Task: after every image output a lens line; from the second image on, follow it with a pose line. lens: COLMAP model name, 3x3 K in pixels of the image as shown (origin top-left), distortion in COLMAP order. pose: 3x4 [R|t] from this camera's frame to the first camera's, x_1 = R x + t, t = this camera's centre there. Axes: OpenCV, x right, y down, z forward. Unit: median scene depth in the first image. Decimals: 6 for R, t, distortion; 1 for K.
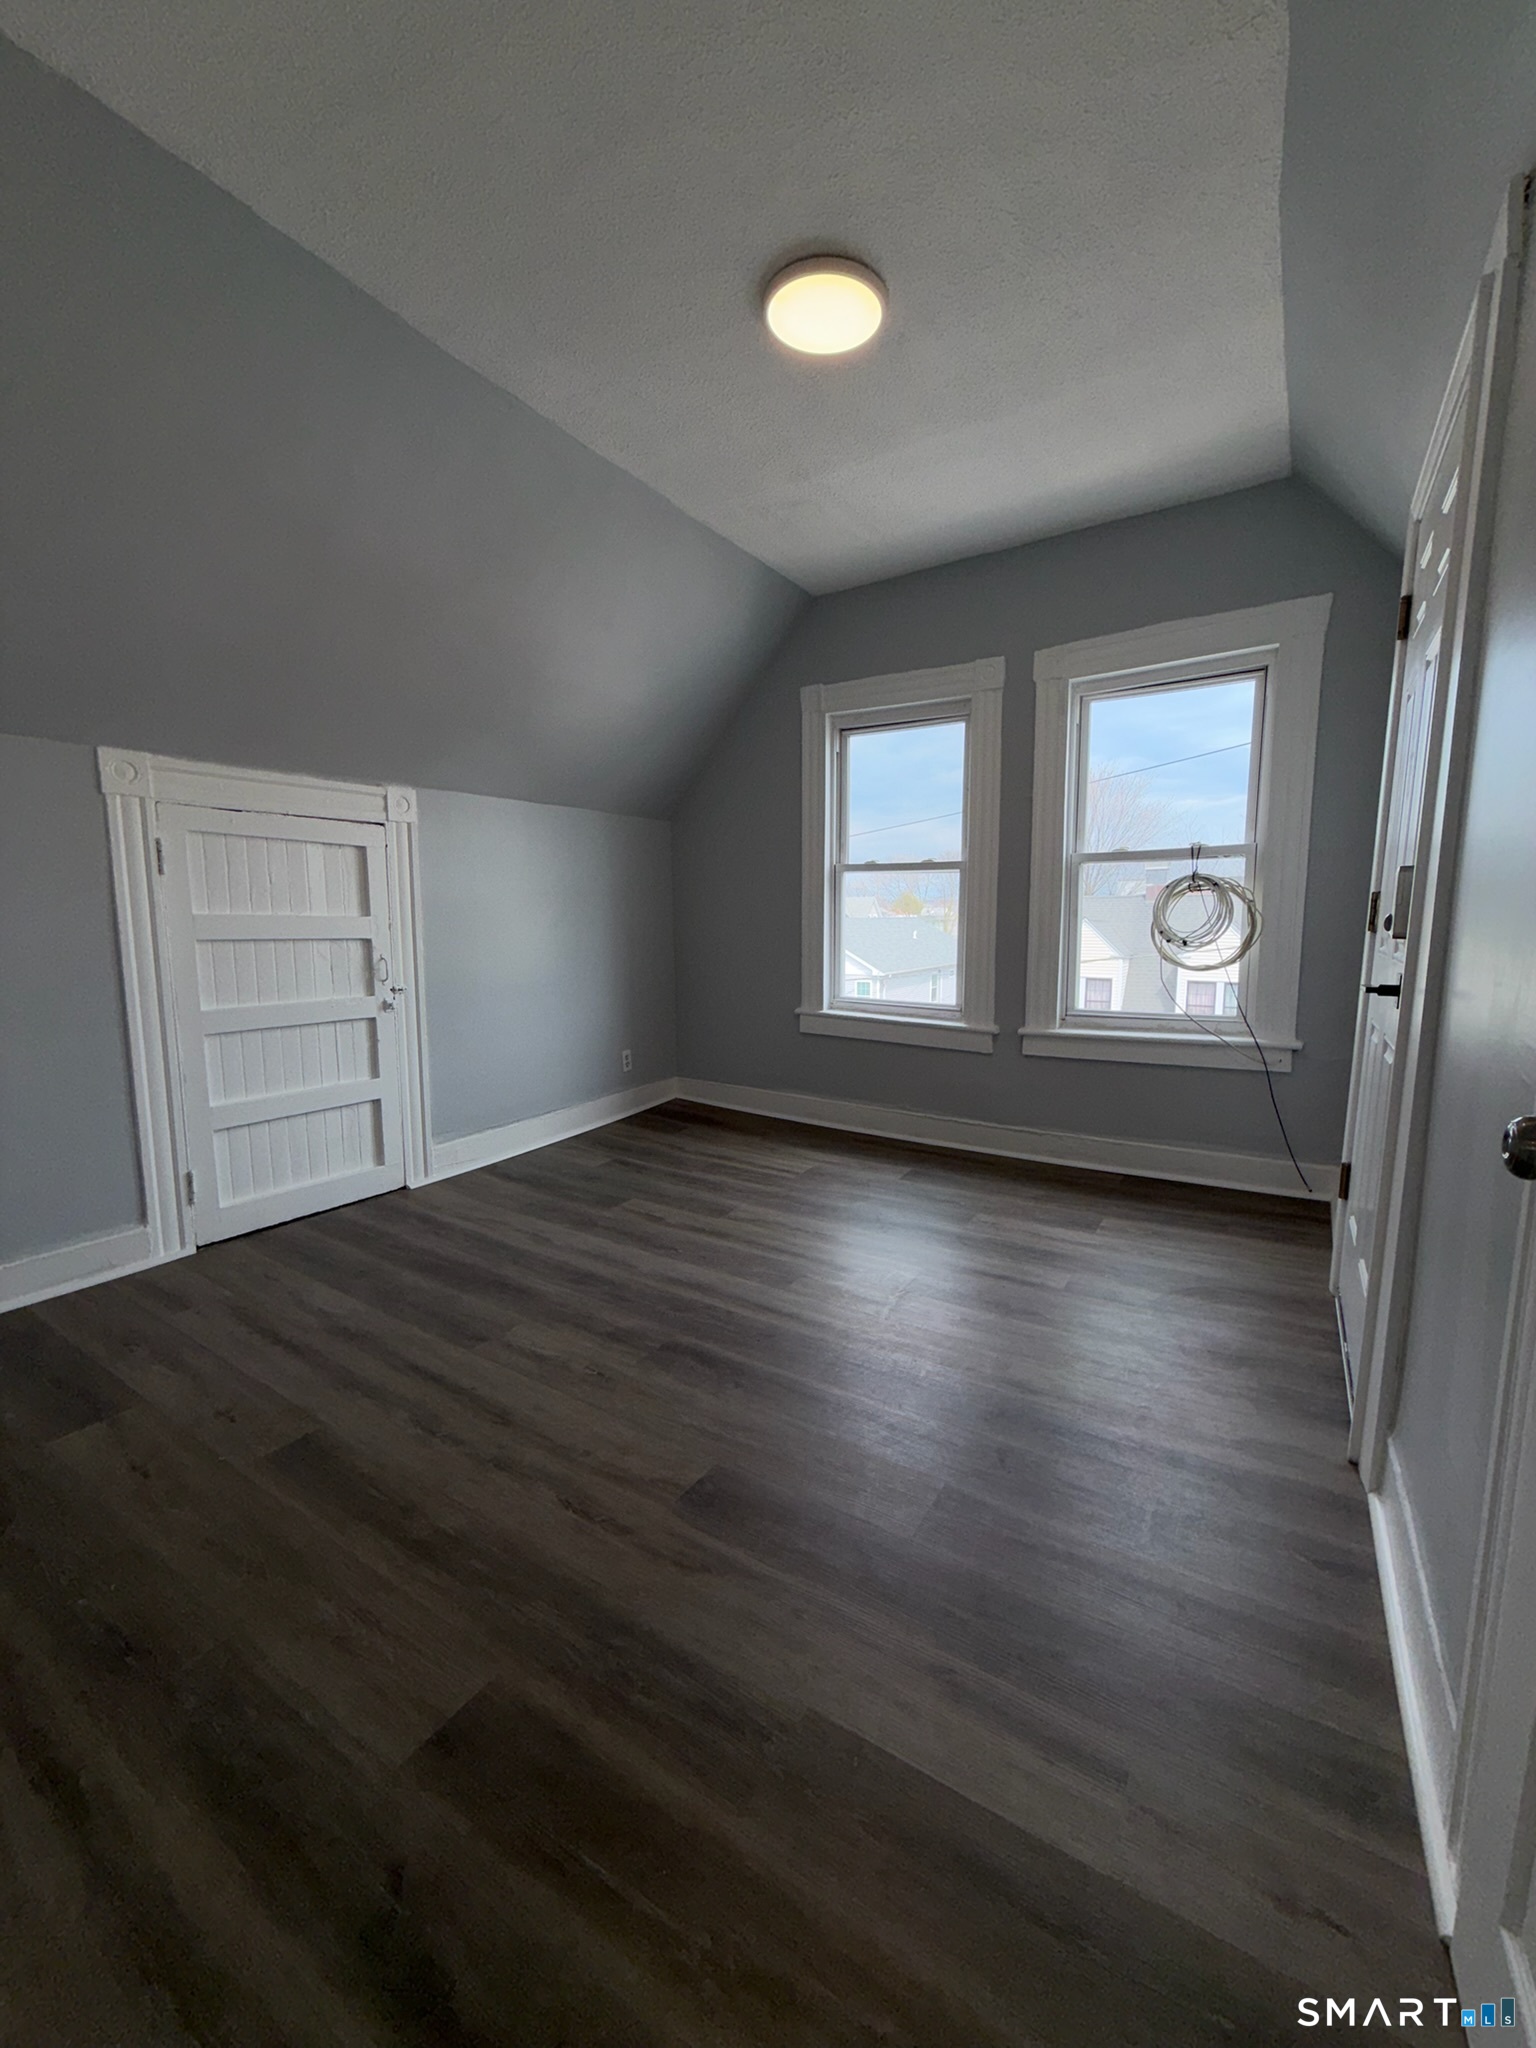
lens RADIAL K [[803.1, 0, 768.0], [0, 803.1, 1024.0], [0, 0, 1]] dist [0.000686, 0.000080]
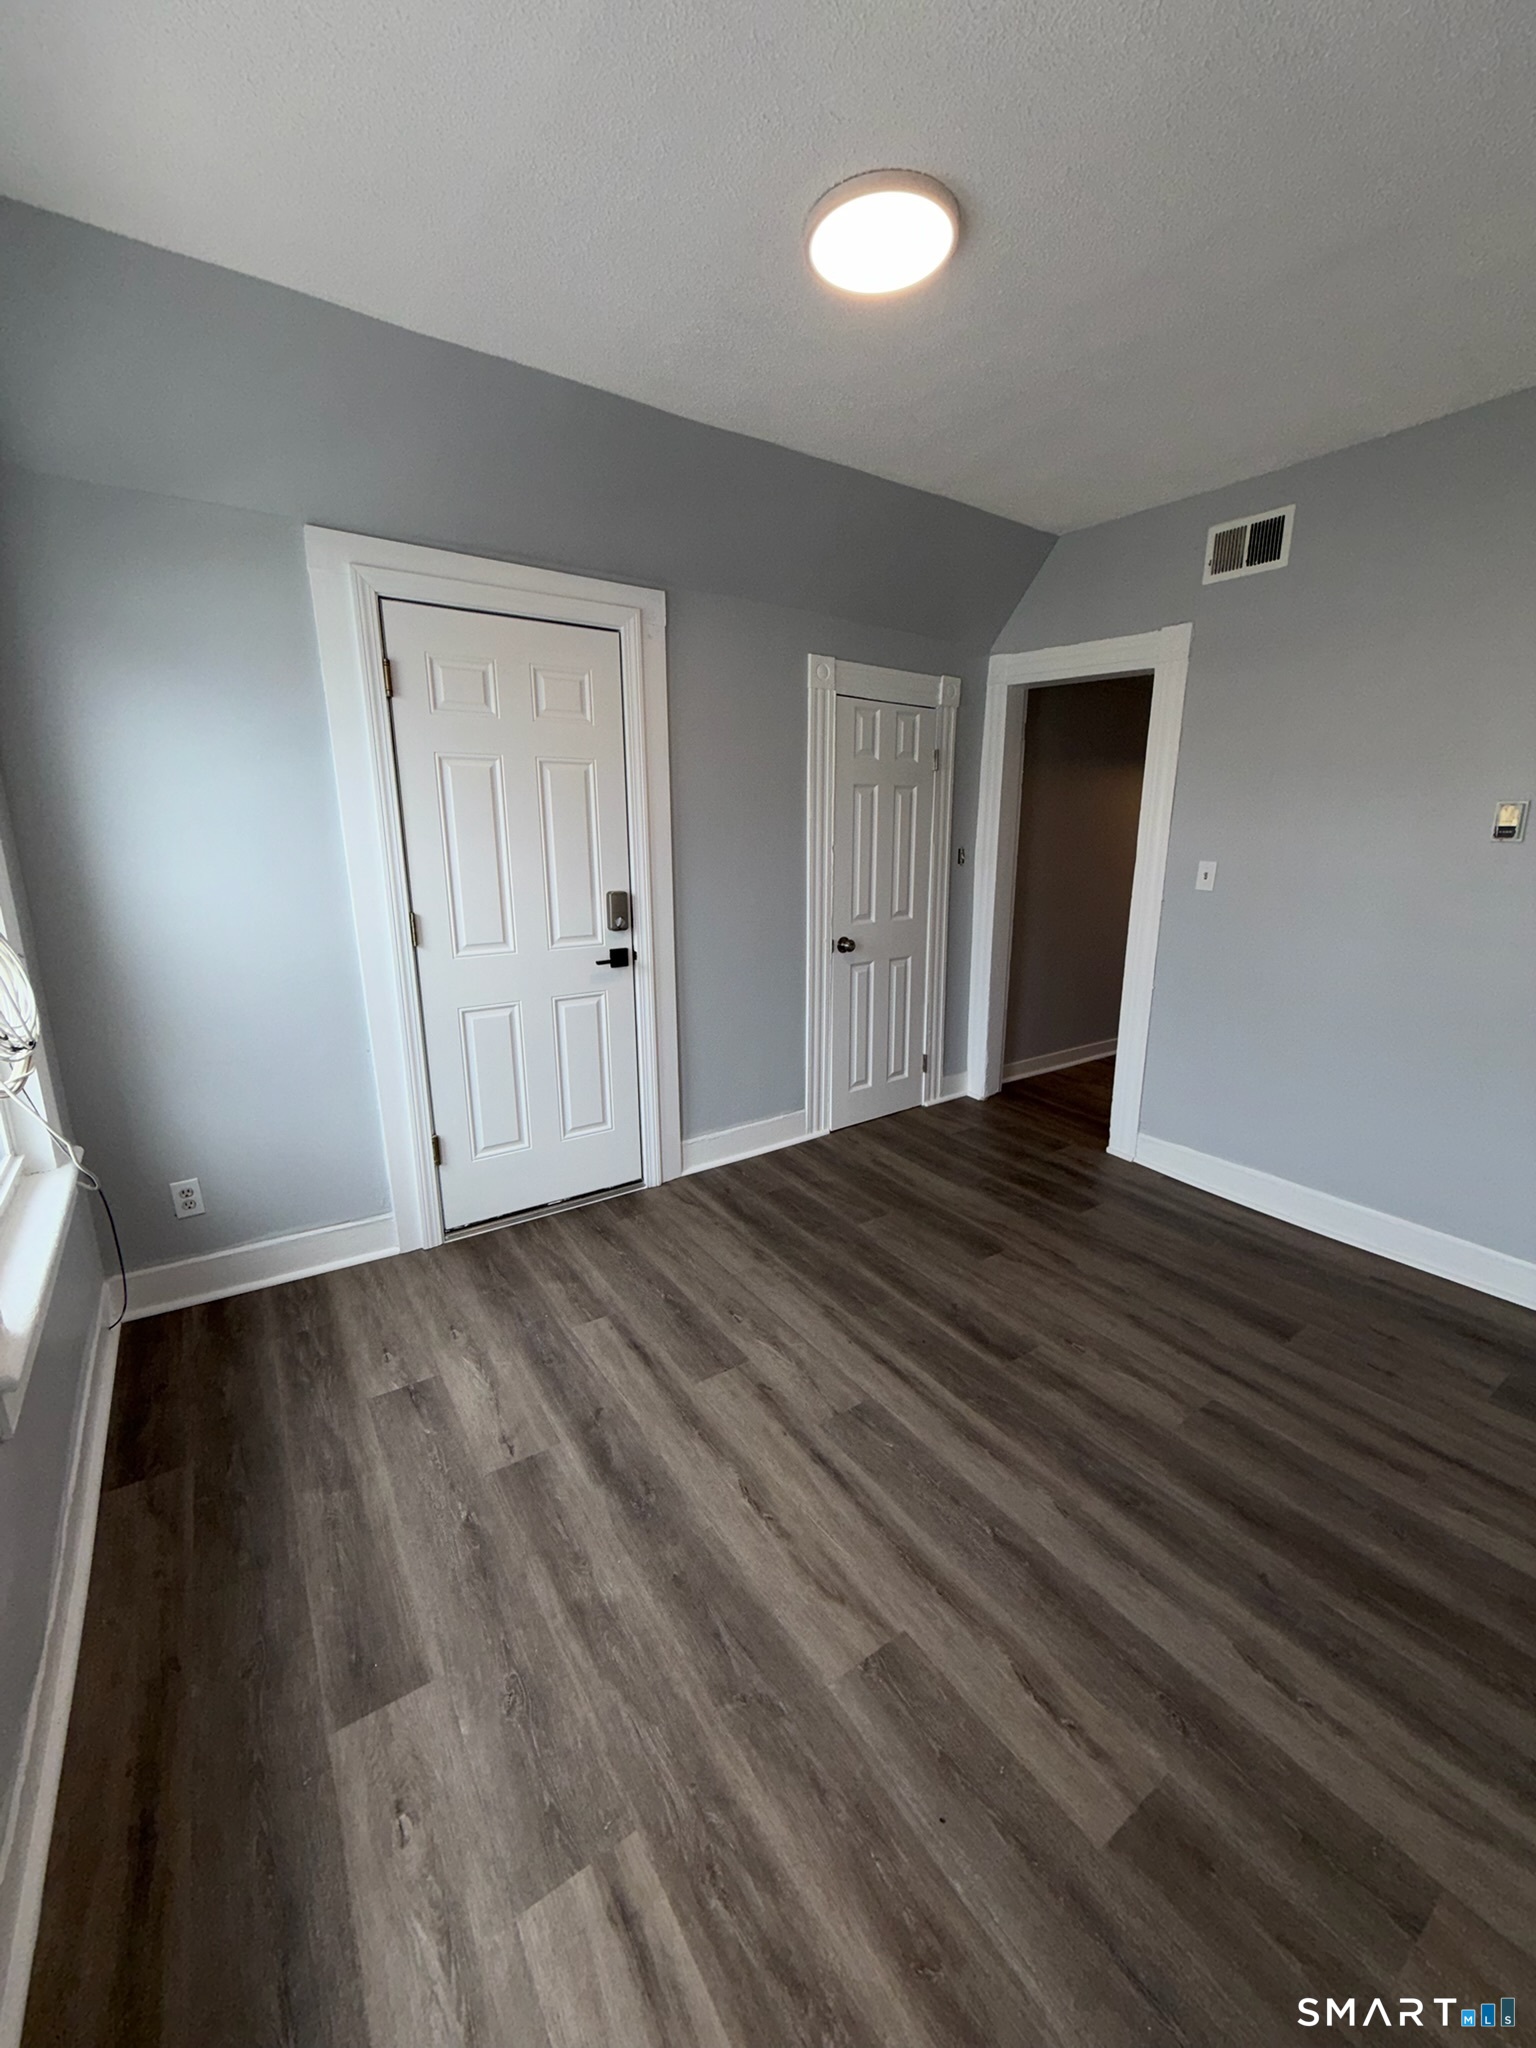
lens RADIAL K [[818.5, 0, 771.1], [0, 818.5, 1017.8], [0, 0, 1]] dist [0.000885, 0.000174]
pose [[-0.921122, -0.093268, 0.377936, -0.185532], [0.051173, 0.933436, 0.355076, -0.390391], [-0.385897, 0.346408, -0.855035, 1.741070]]
